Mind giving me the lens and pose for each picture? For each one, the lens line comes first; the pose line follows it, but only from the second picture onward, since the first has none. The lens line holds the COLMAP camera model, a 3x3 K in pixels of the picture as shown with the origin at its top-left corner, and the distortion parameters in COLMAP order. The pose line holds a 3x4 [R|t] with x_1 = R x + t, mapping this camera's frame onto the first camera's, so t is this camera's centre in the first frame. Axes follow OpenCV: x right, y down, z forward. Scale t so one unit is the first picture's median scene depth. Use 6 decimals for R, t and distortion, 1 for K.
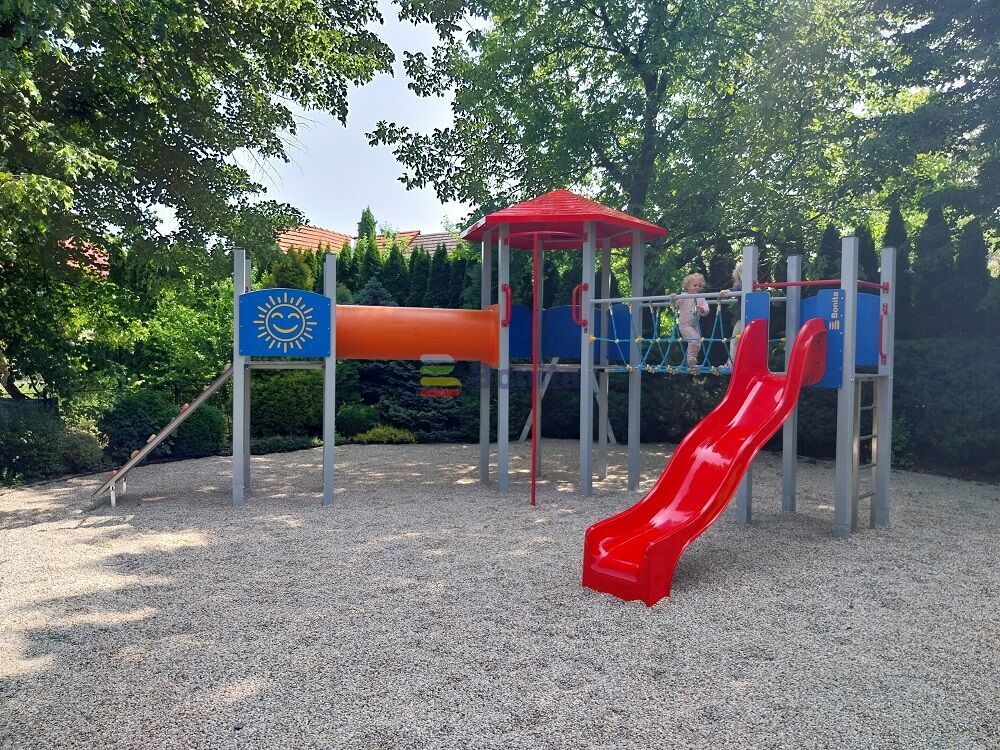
lens RADIAL K [[751.0, 0, 497.9], [0, 751.0, 370.3], [0, 0, 1]] dist [0.082433, 0.000567]
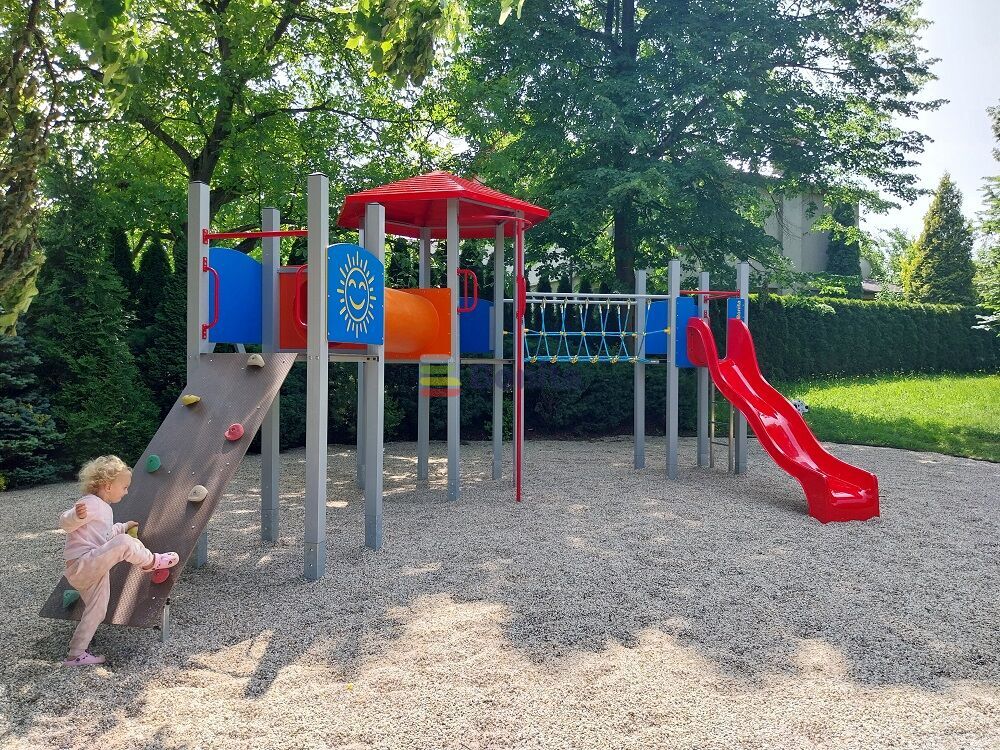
lens RADIAL K [[768.2, 0, 500.0], [0, 768.2, 375.0], [0, 0, 1]] dist [0.008712, -0.000893]
pose [[0.456309, -0.019369, 0.889611, -0.840802], [0.025297, 0.999641, 0.008788, 0.007013], [-0.889462, 0.018495, 0.456635, 0.563950]]
